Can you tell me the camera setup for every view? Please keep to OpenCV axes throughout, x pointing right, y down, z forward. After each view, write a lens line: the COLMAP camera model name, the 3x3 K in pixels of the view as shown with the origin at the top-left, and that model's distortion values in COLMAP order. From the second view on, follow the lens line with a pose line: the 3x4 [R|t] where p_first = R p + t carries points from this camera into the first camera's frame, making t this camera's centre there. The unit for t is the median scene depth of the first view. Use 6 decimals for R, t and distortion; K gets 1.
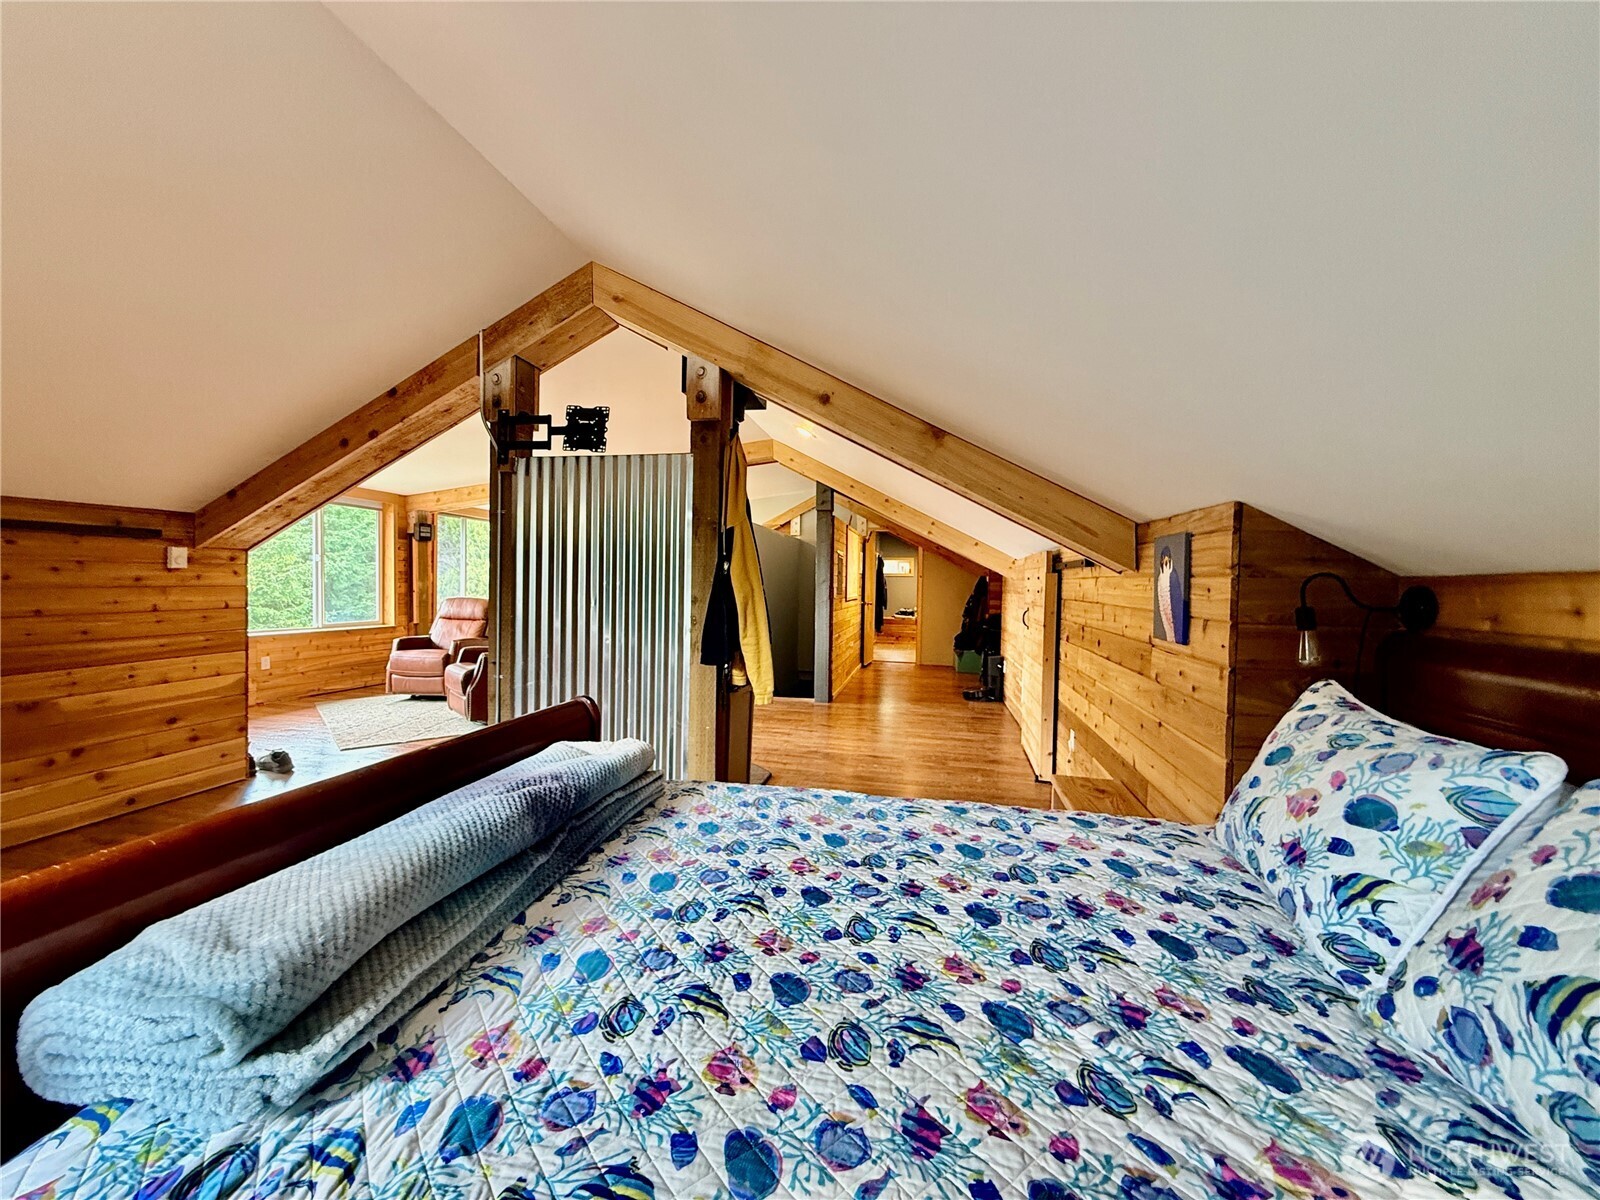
lens RADIAL K [[637.2, 0, 795.0], [0, 637.2, 597.9], [0, 0, 1]] dist [-0.000521, -0.000360]
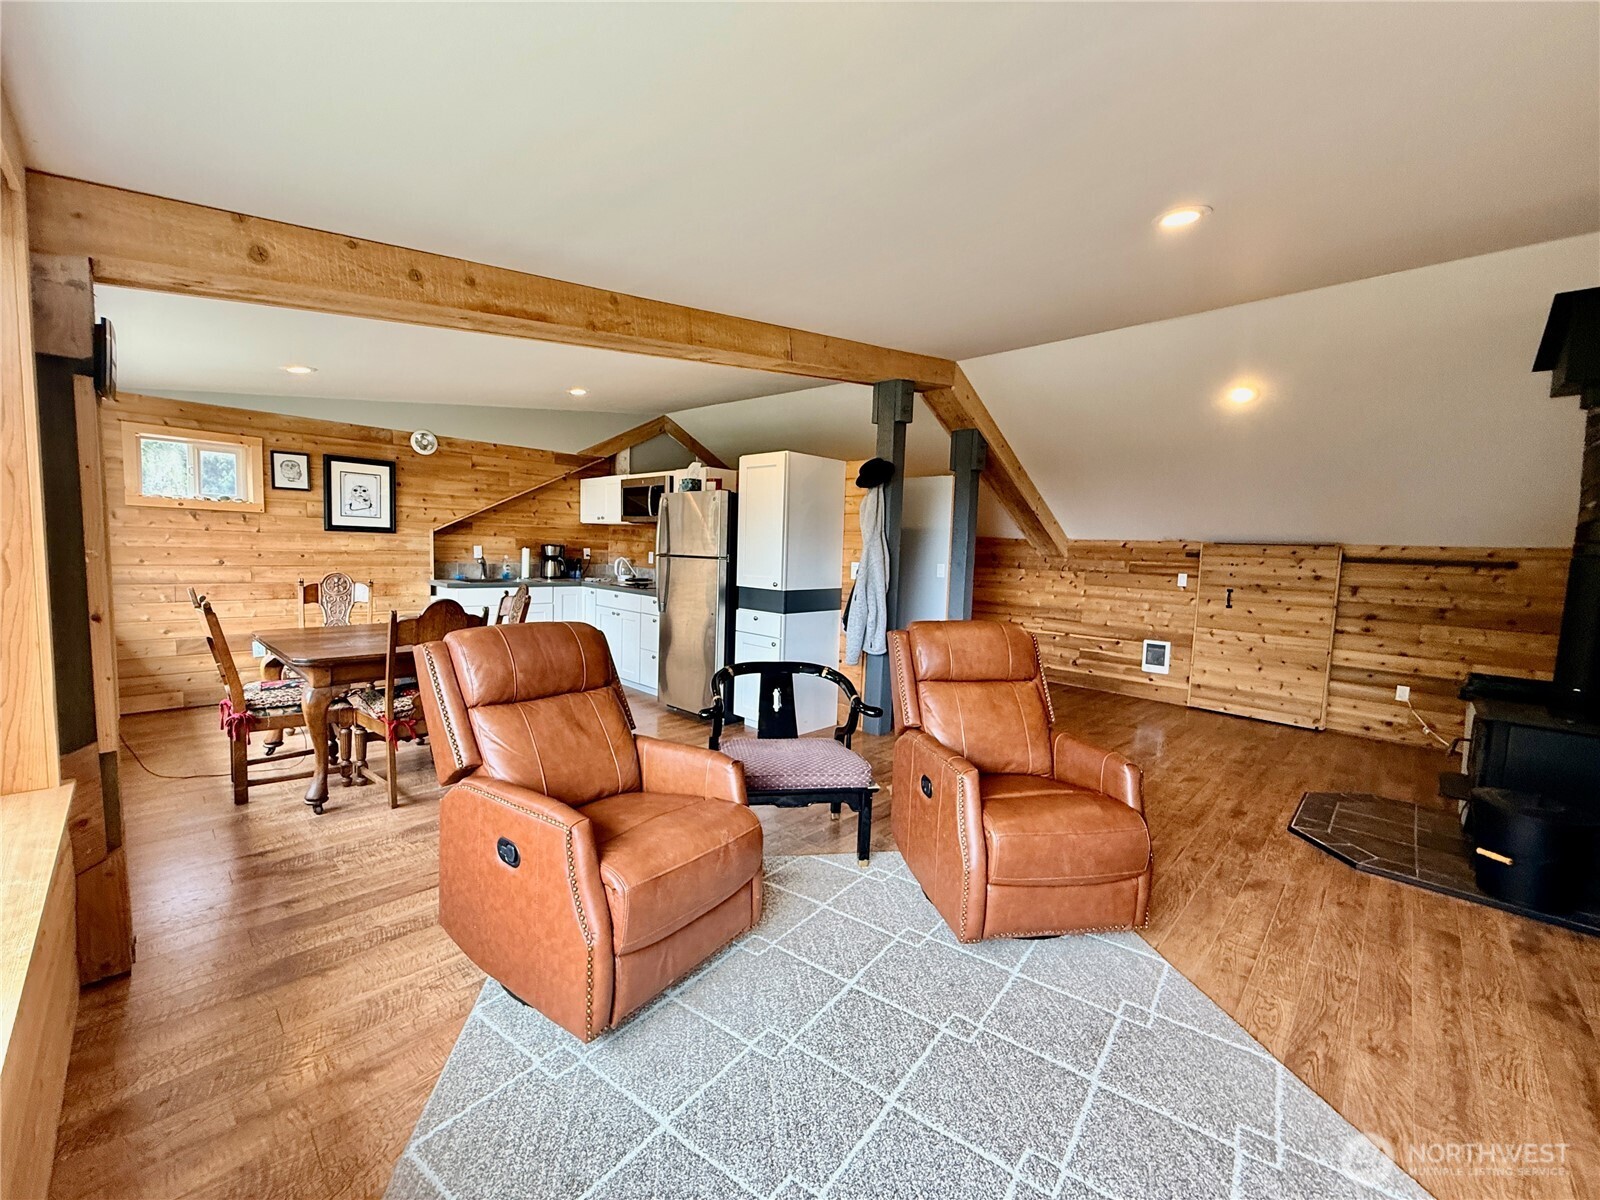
lens RADIAL K [[637.2, 0, 794.6], [0, 637.2, 601.8], [0, 0, 1]] dist [-0.000521, -0.000360]
pose [[0.534014, -0.071268, 0.842467, -0.667426], [-0.006323, 0.996076, 0.088271, -0.039094], [-0.845452, -0.052465, 0.531468, 0.673954]]
